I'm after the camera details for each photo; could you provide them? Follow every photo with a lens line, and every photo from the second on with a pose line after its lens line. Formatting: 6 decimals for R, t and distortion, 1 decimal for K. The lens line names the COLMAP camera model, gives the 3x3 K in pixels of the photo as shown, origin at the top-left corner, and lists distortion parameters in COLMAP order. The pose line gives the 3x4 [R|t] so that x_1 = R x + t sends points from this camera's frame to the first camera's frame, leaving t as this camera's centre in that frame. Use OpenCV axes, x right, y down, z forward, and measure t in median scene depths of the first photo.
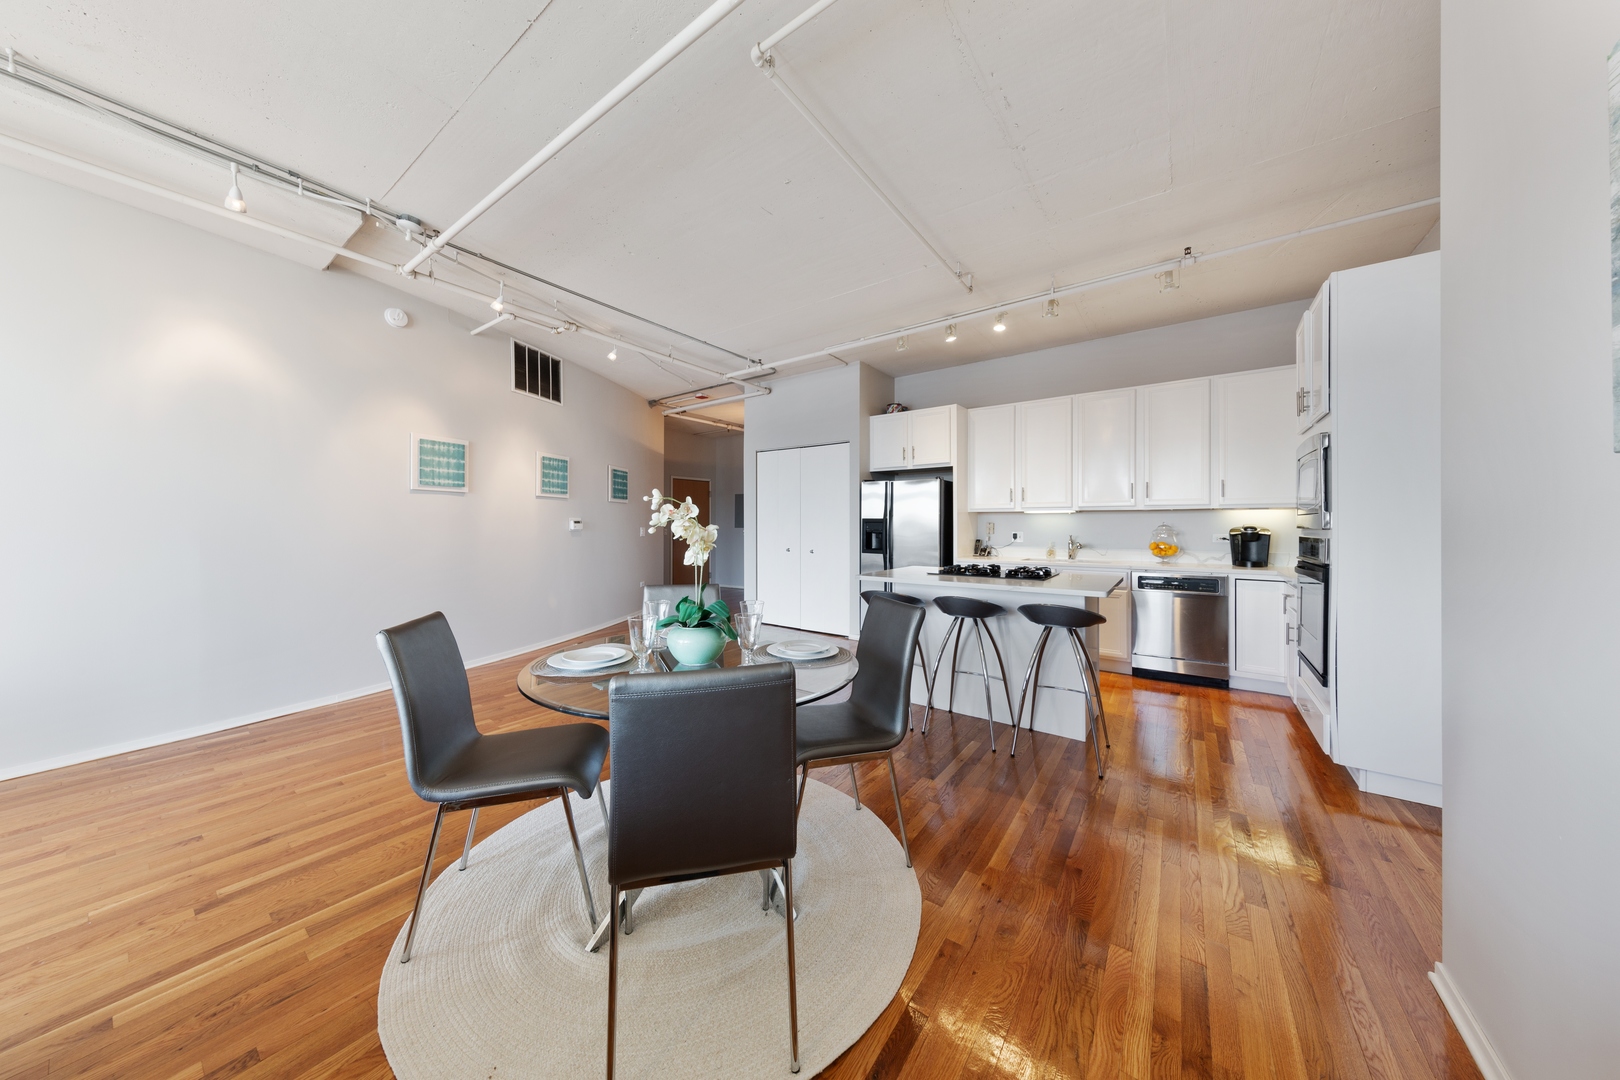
lens RADIAL K [[515.3, 0, 807.3], [0, 515.3, 523.5], [0, 0, 1]] dist [0.001490, -0.000054]
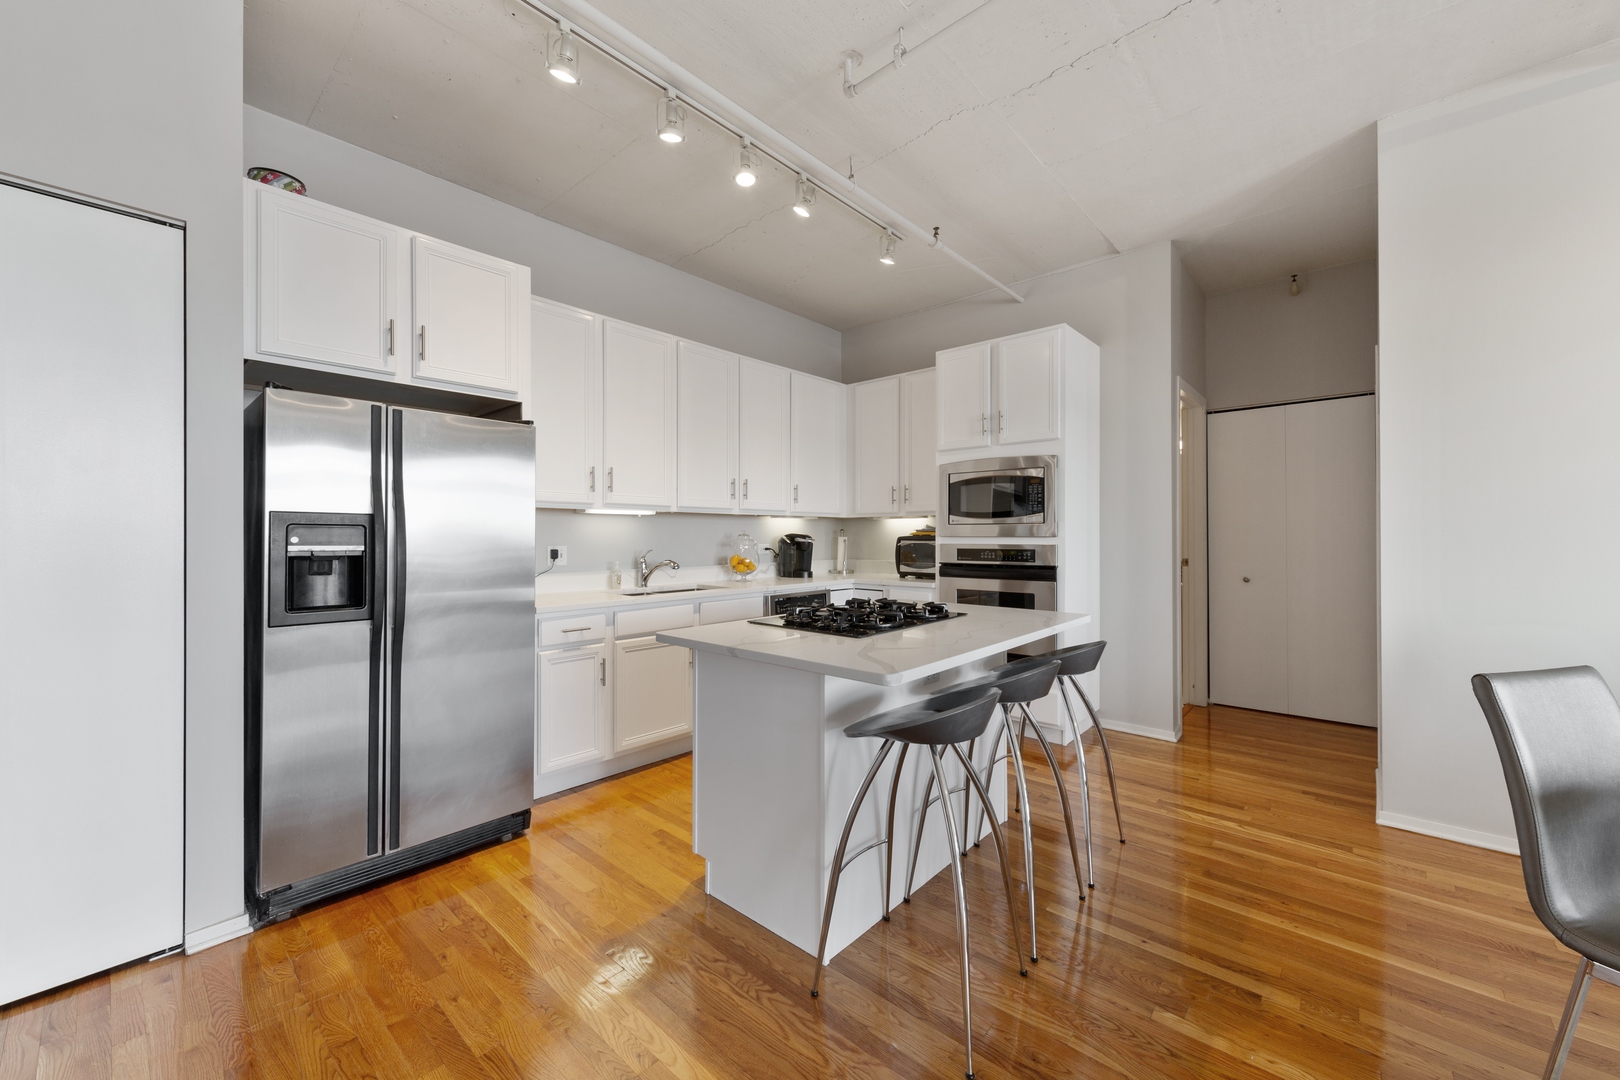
lens RADIAL K [[627.0, 0, 802.1], [0, 627.0, 532.8], [0, 0, 1]] dist [0.002122, 0.000392]
pose [[0.101956, 0.000628, 0.994789, -0.242675], [-0.001018, 0.999999, -0.000527, 0.001729], [-0.994788, -0.000959, 0.101957, 0.725271]]
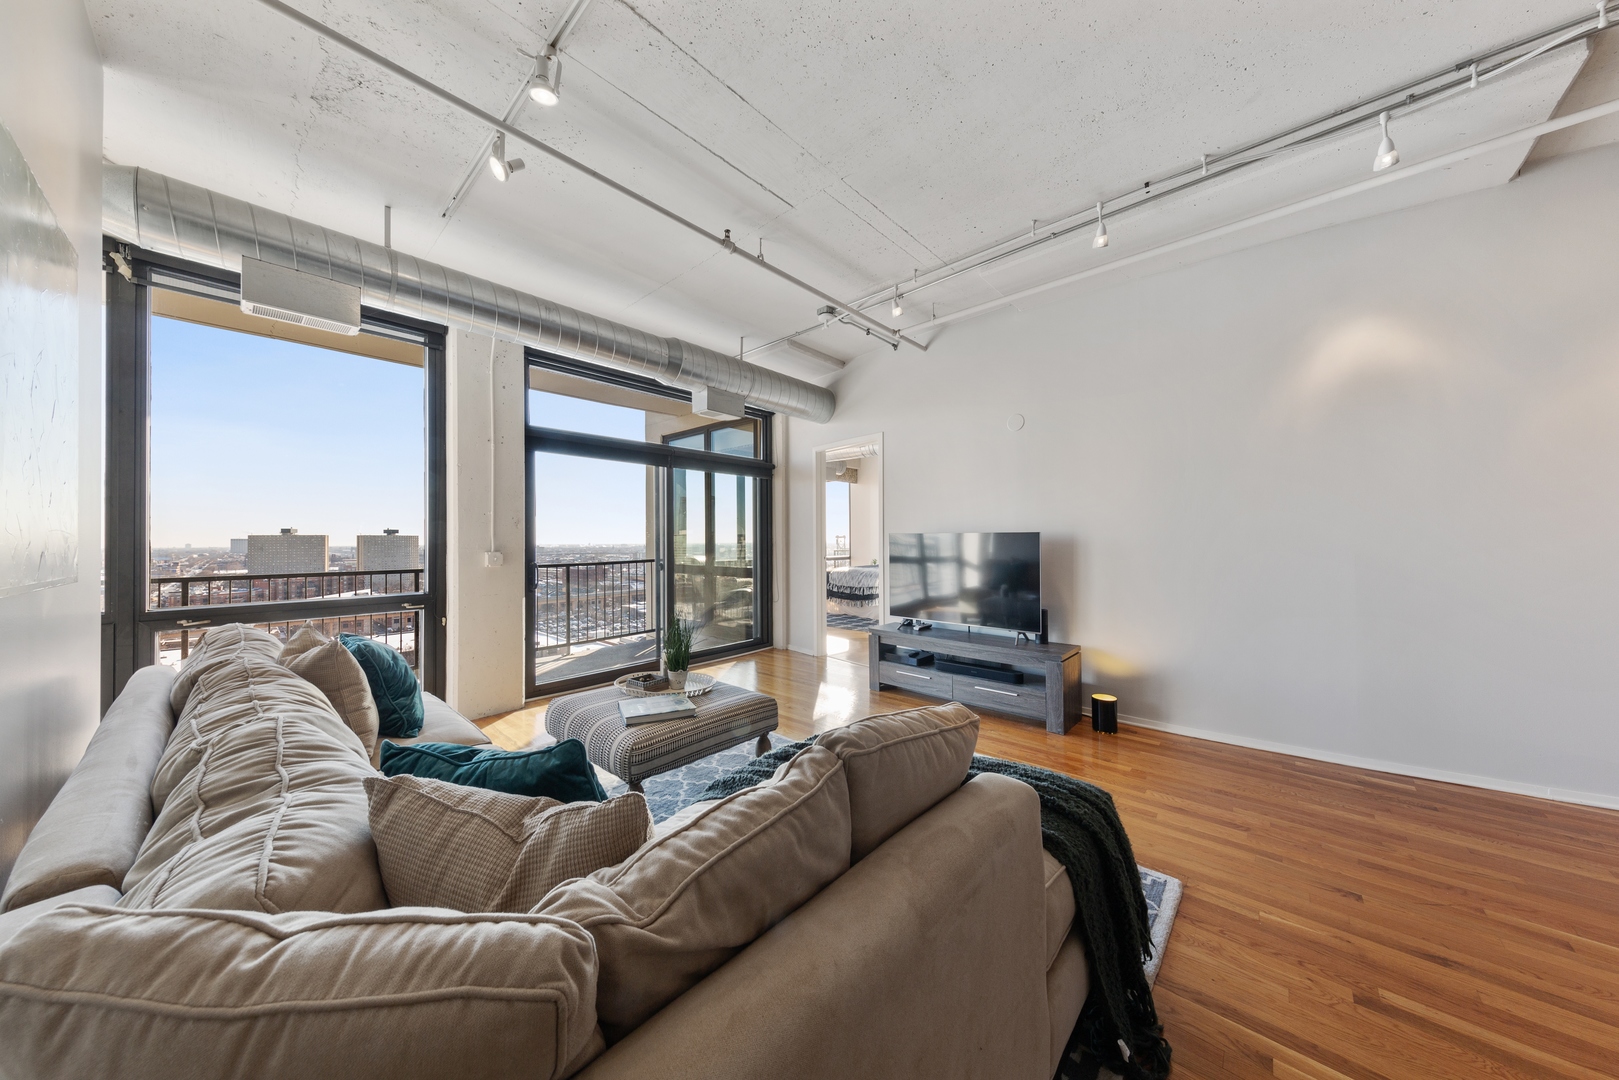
lens RADIAL K [[527.6, 0, 800.1], [0, 527.6, 538.1], [0, 0, 1]] dist [-0.000110, -0.000058]
pose [[-0.111378, -0.008433, -0.993742, -0.070655], [0.009023, 0.999914, -0.009497, -0.000154], [0.993737, -0.010024, -0.111293, 0.065156]]
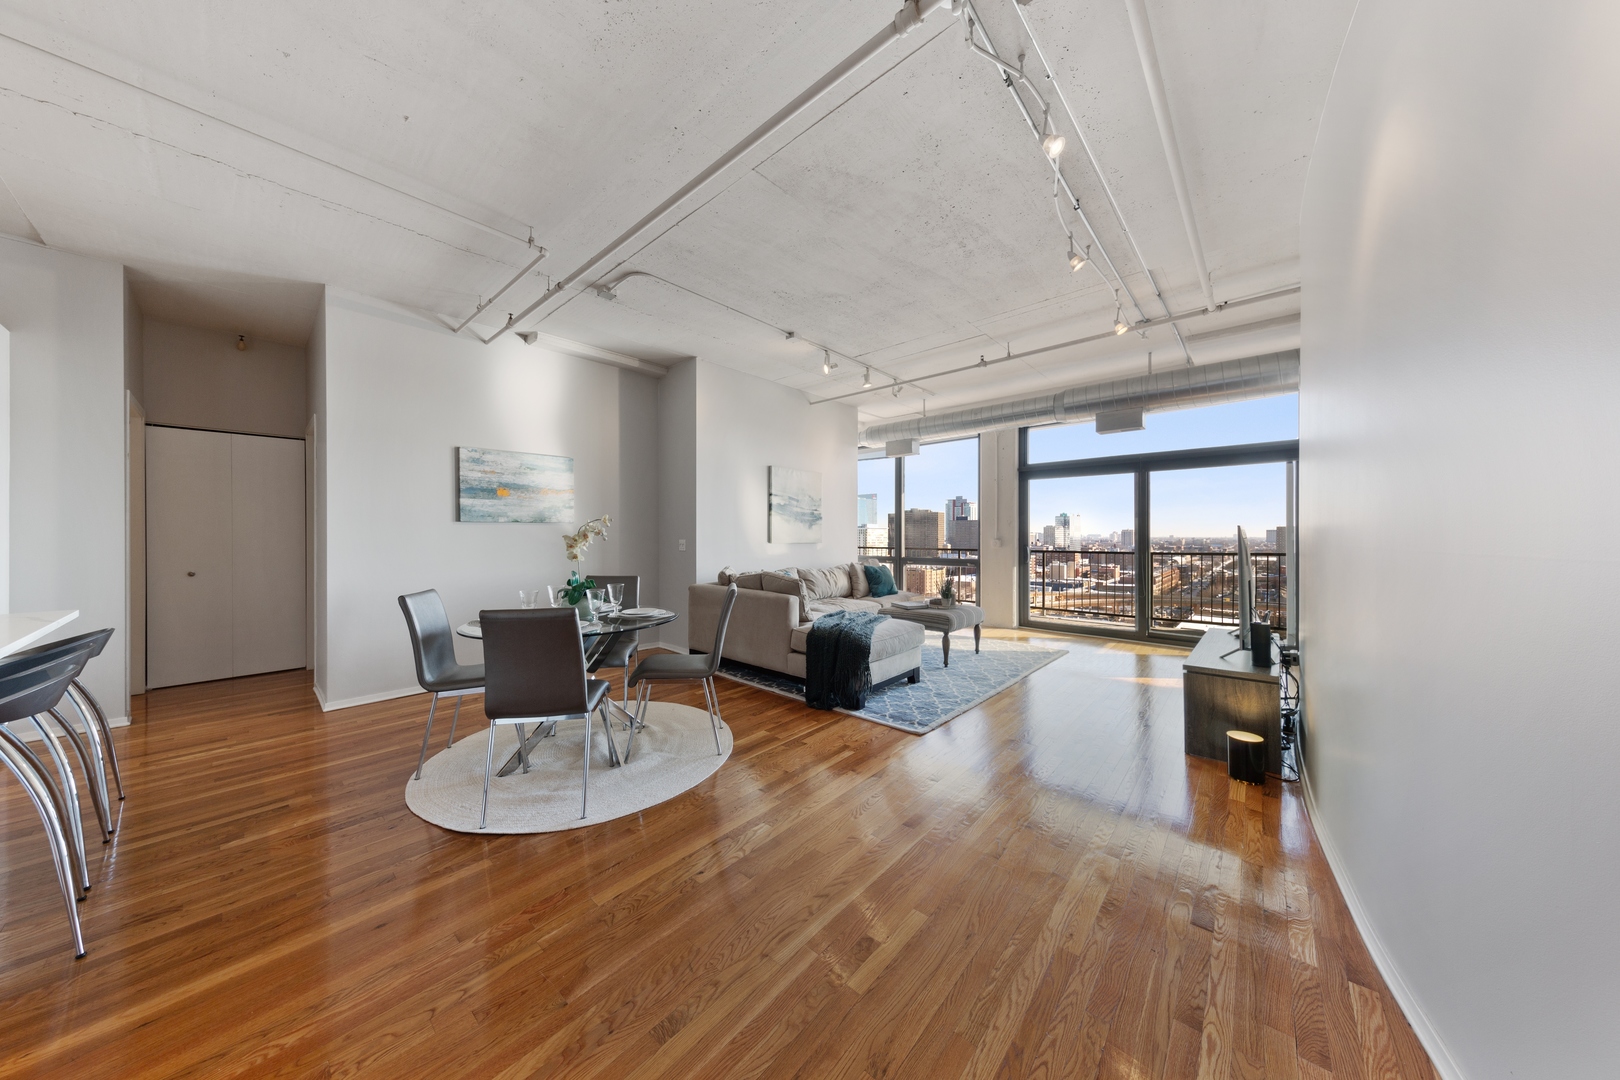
lens RADIAL K [[506.3, 0, 805.8], [0, 506.3, 537.6], [0, 0, 1]] dist [0.002068, 0.000054]
pose [[-0.994563, -0.002530, 0.104102, -0.401616], [-0.002407, 0.999996, 0.001305, 0.003029], [-0.104105, 0.001047, -0.994566, 0.927478]]
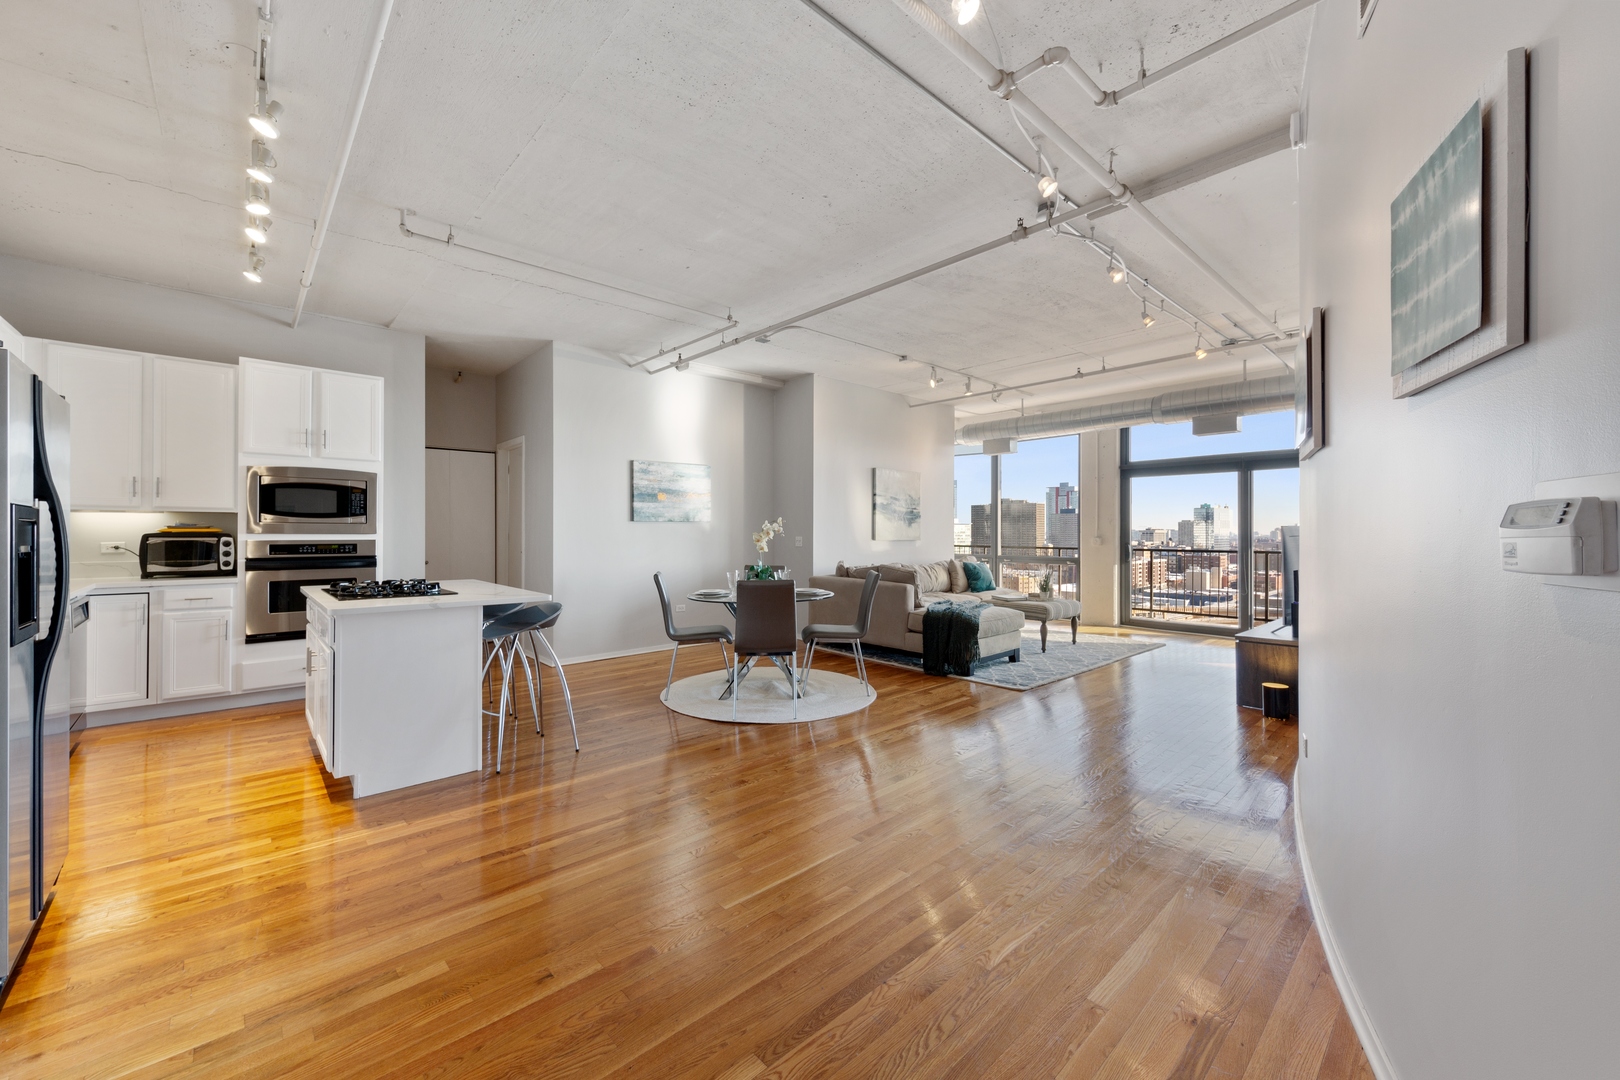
lens RADIAL K [[627.0, 0, 802.1], [0, 627.0, 532.8], [0, 0, 1]] dist [0.002122, 0.000392]
pose [[-0.978885, -0.004221, 0.204368, -0.340378], [-0.004724, 0.999987, -0.001973, 0.003070], [-0.204357, -0.002897, -0.978892, 1.323814]]
